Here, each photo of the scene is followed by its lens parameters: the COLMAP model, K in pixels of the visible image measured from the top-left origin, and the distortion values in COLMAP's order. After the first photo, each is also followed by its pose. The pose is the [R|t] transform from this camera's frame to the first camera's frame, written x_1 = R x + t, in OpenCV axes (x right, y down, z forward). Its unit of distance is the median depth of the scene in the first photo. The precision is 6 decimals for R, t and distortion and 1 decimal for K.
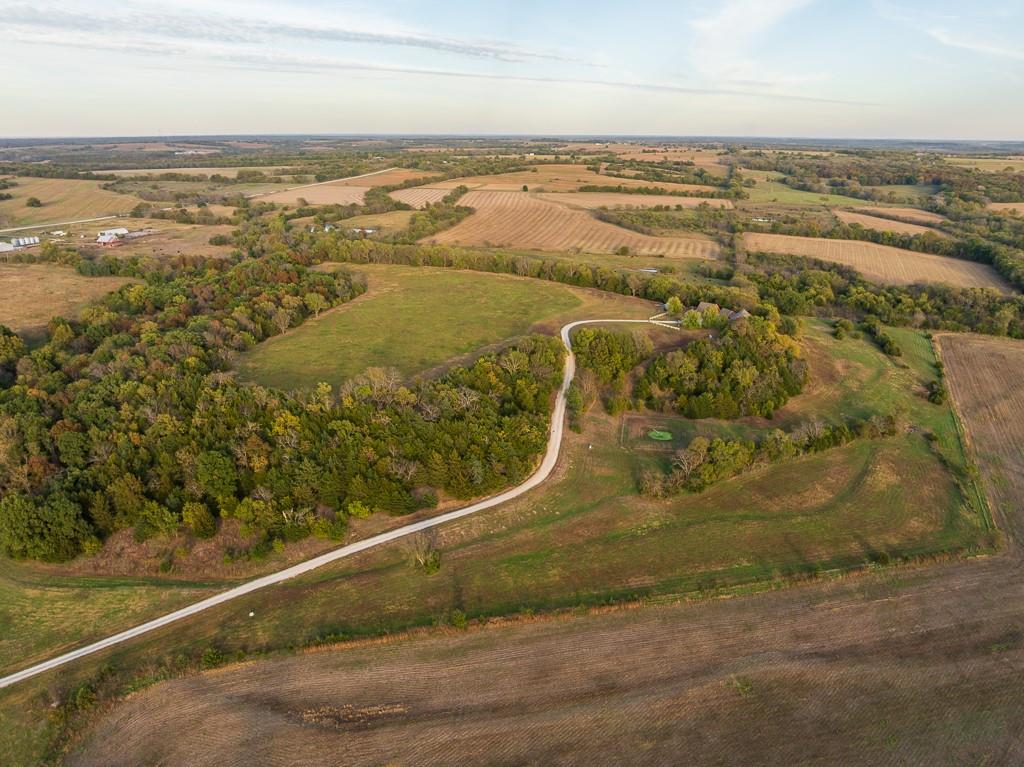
lens RADIAL K [[711.5, 0, 512.0], [0, 711.5, 383.5], [0, 0, 1]] dist [-0.034857, -0.005185]
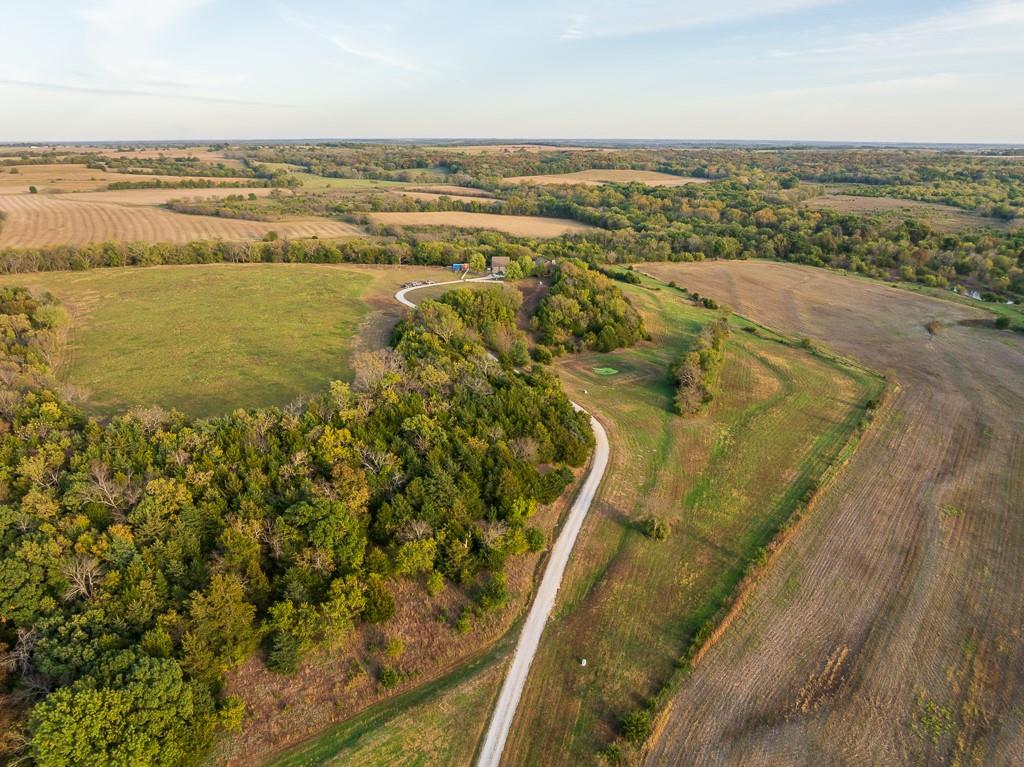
lens RADIAL K [[711.5, 0, 512.0], [0, 711.5, 383.5], [0, 0, 1]] dist [-0.034857, -0.005185]
pose [[0.759219, -0.213268, 0.614901, -0.299528], [0.213402, 0.974130, 0.074371, -0.007870], [-0.614854, 0.074757, 0.785090, 0.168226]]
